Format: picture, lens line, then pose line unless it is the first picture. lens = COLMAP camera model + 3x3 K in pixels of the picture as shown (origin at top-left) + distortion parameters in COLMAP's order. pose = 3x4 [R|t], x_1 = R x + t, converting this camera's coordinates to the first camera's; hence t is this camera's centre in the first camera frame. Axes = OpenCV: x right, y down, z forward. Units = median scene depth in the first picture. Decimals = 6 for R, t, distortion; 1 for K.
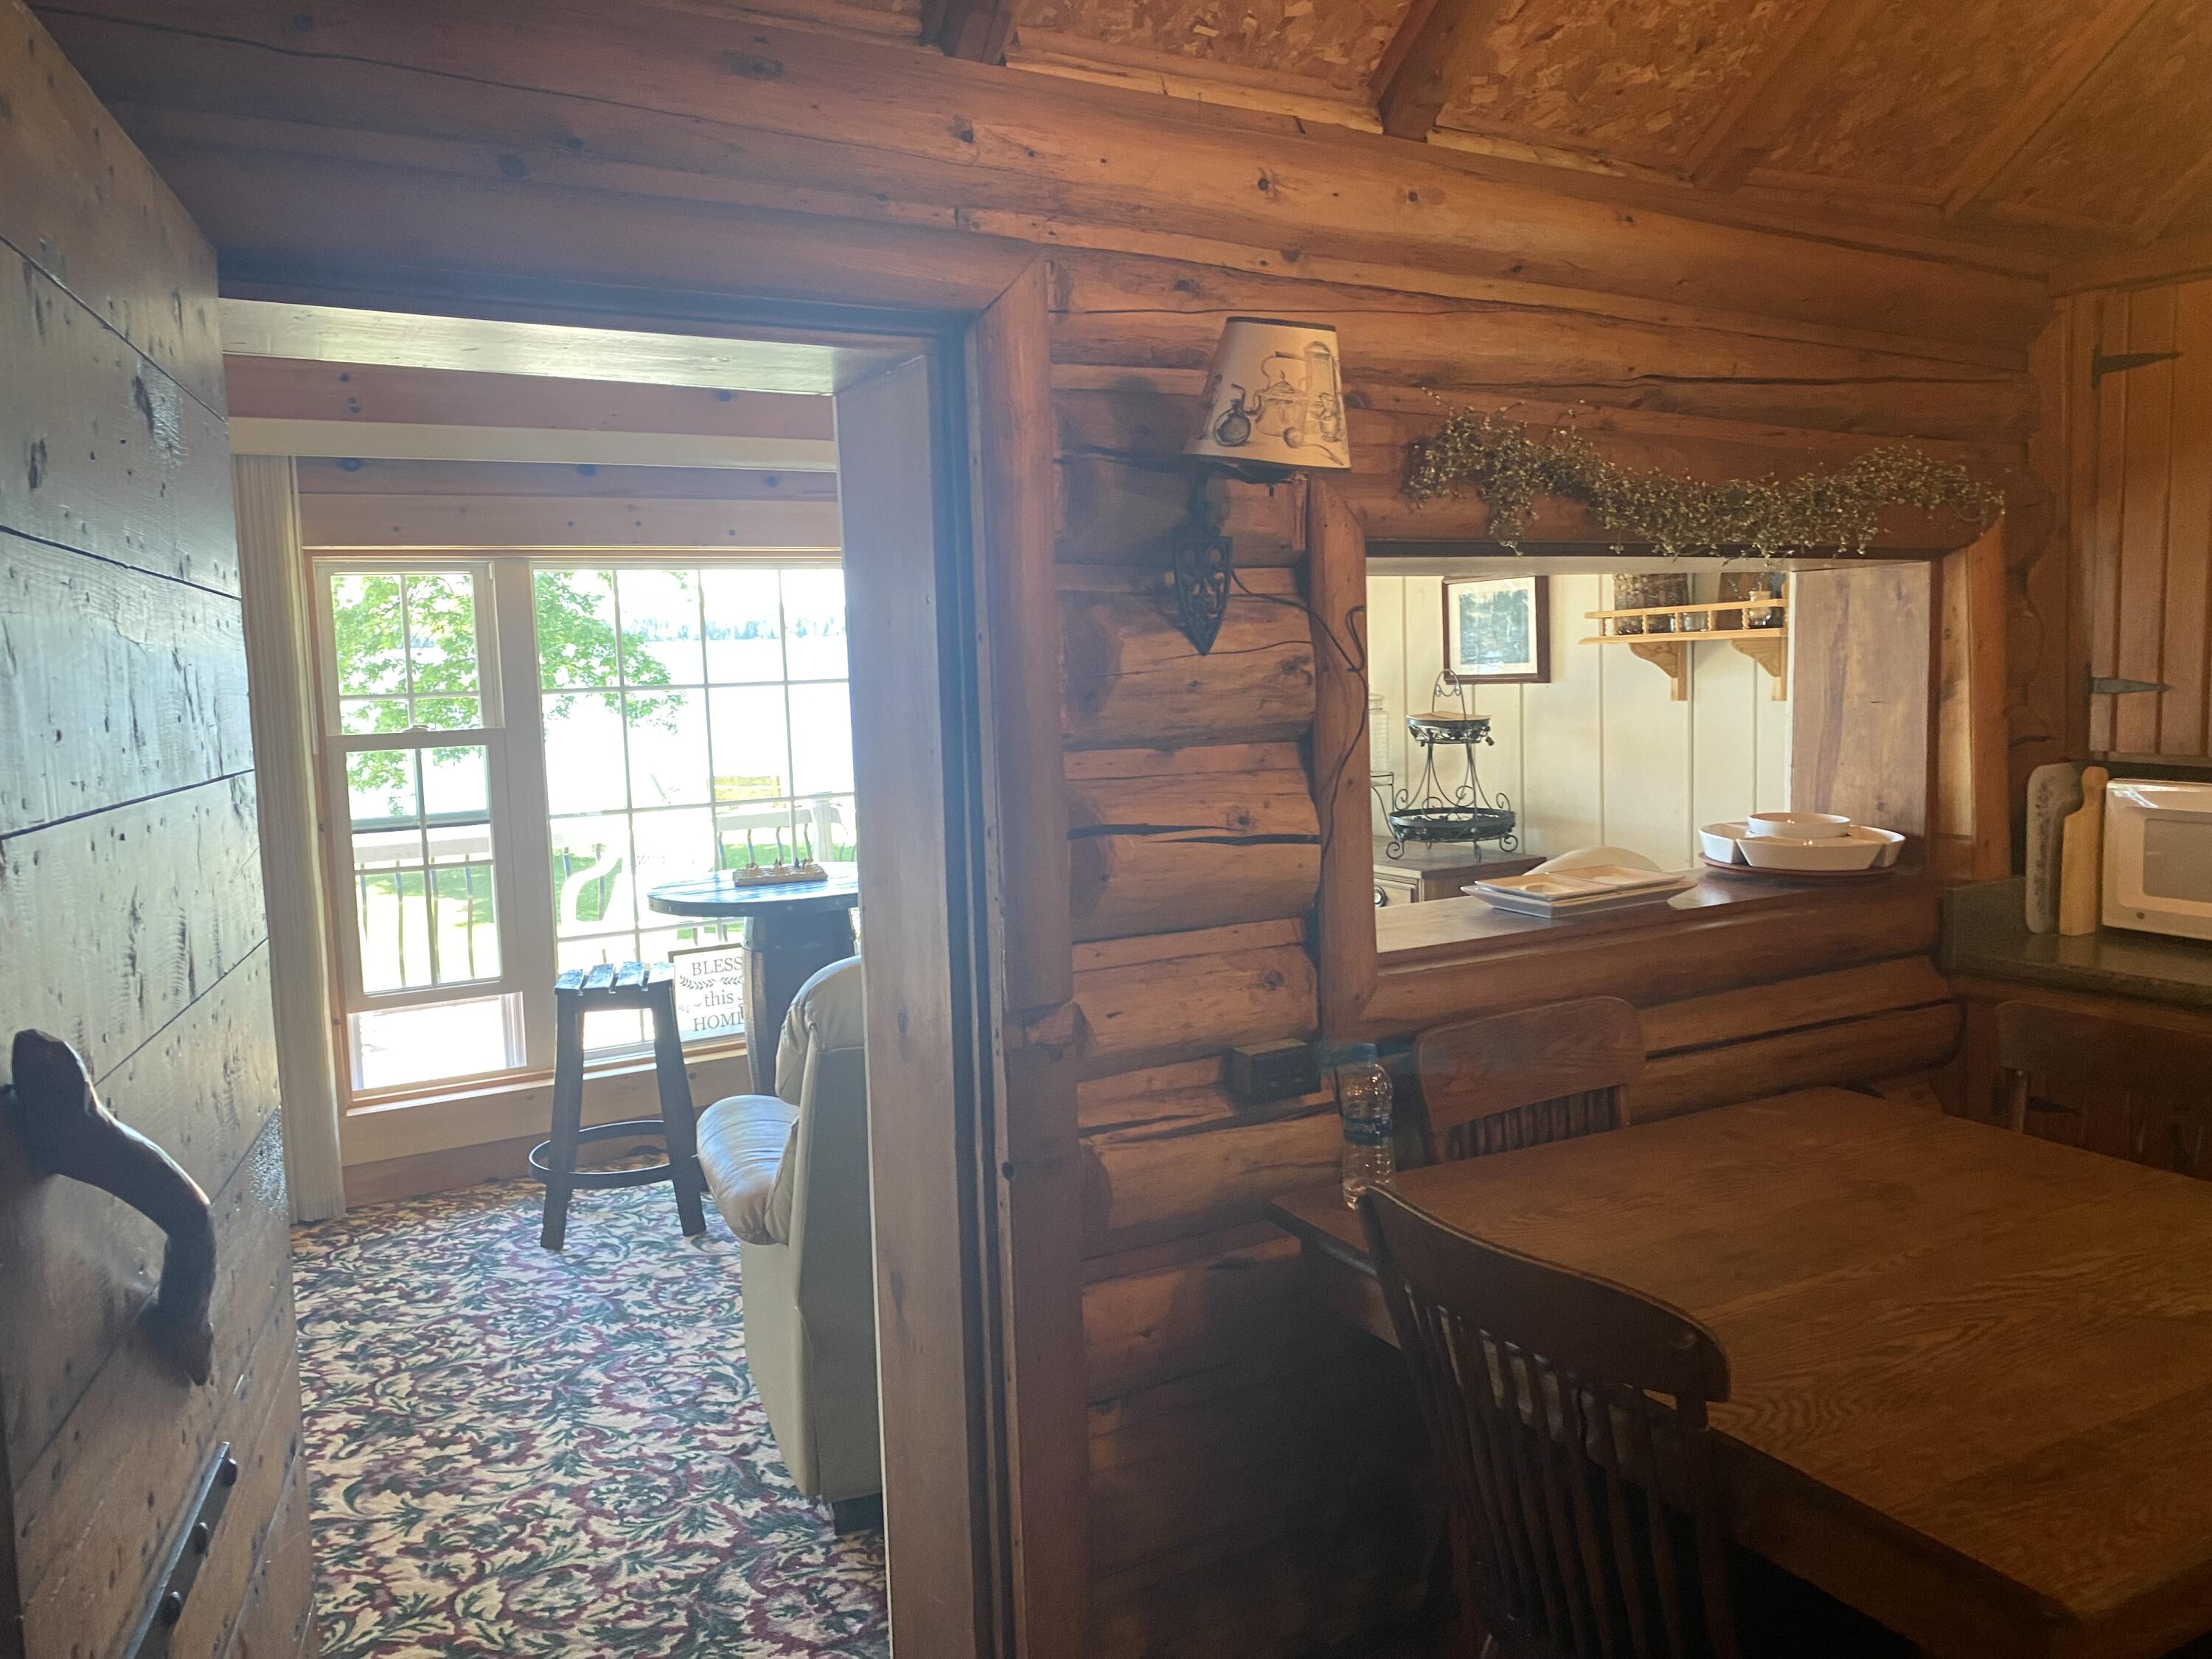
lens RADIAL K [[1675.7, 0, 1074.6], [0, 1675.7, 807.3], [0, 0, 1]] dist [0.053566, -0.090287]
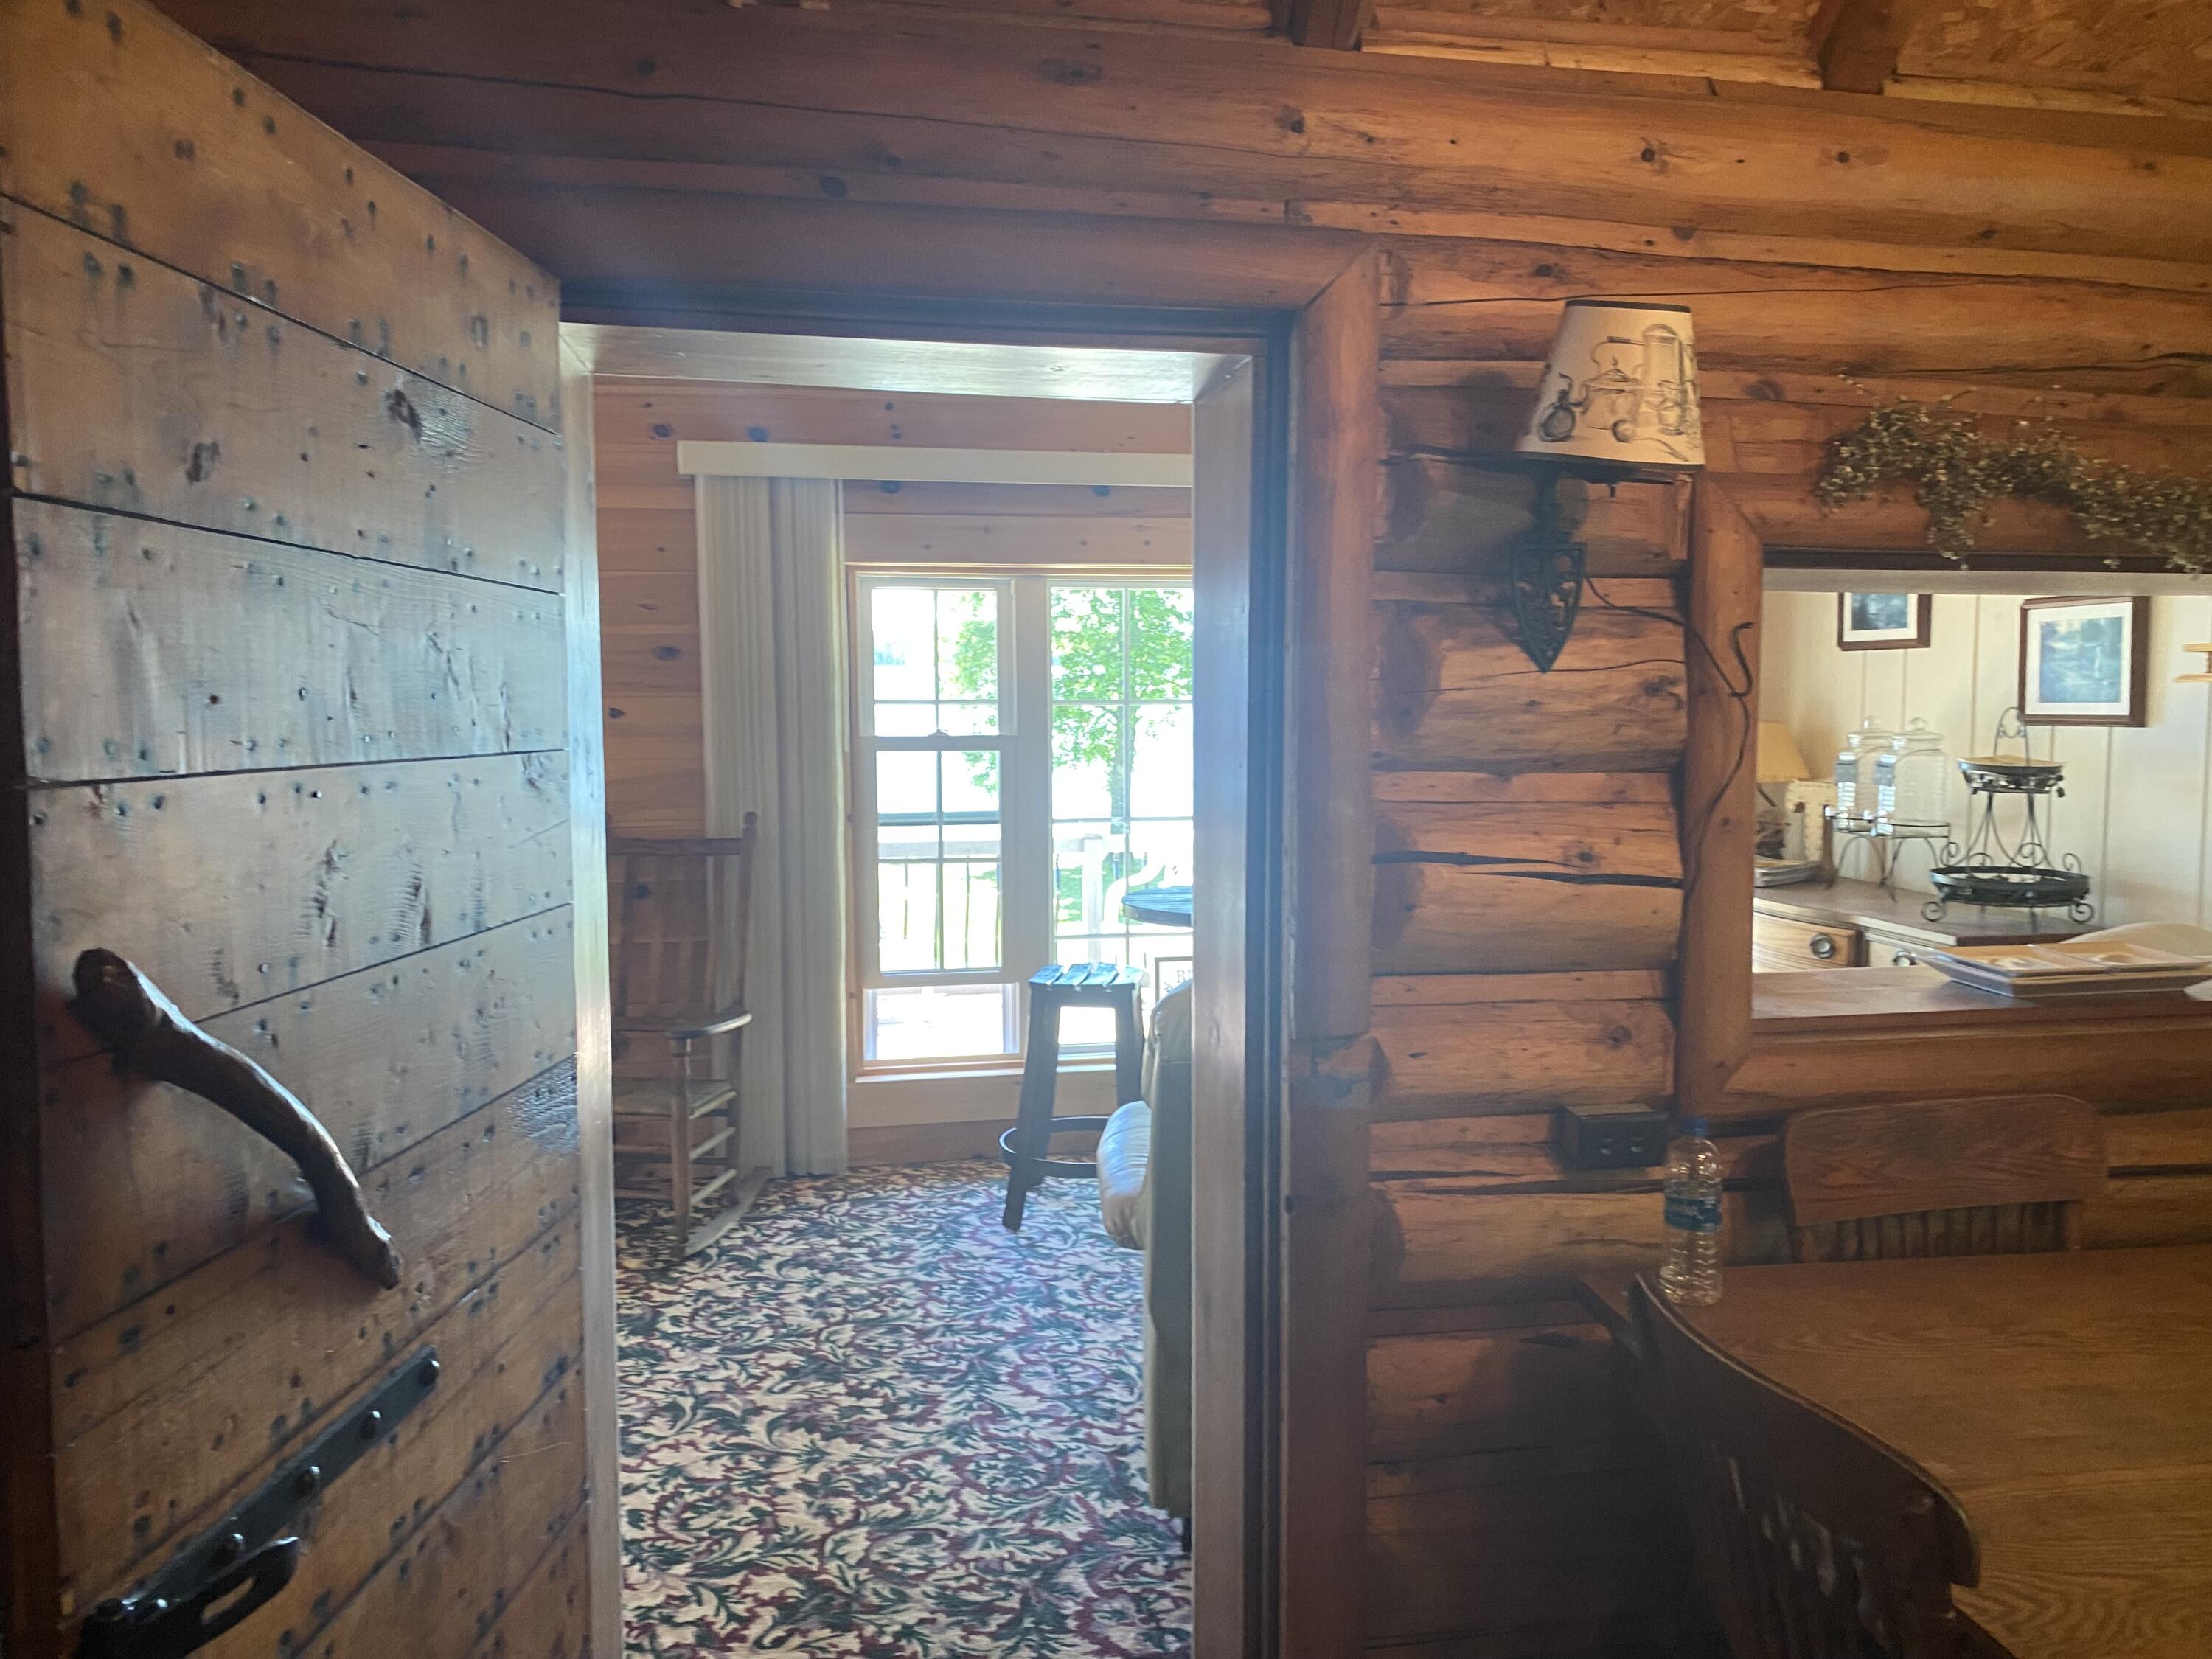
lens RADIAL K [[1681.0, 0, 1106.0], [0, 1681.0, 829.5], [0, 0, 1]] dist [0.007086, 0.007399]
pose [[0.943718, 0.057055, -0.325794, 0.136633], [-0.057308, 0.998318, 0.008829, 0.000151], [0.325749, 0.010338, 0.945400, 0.049428]]
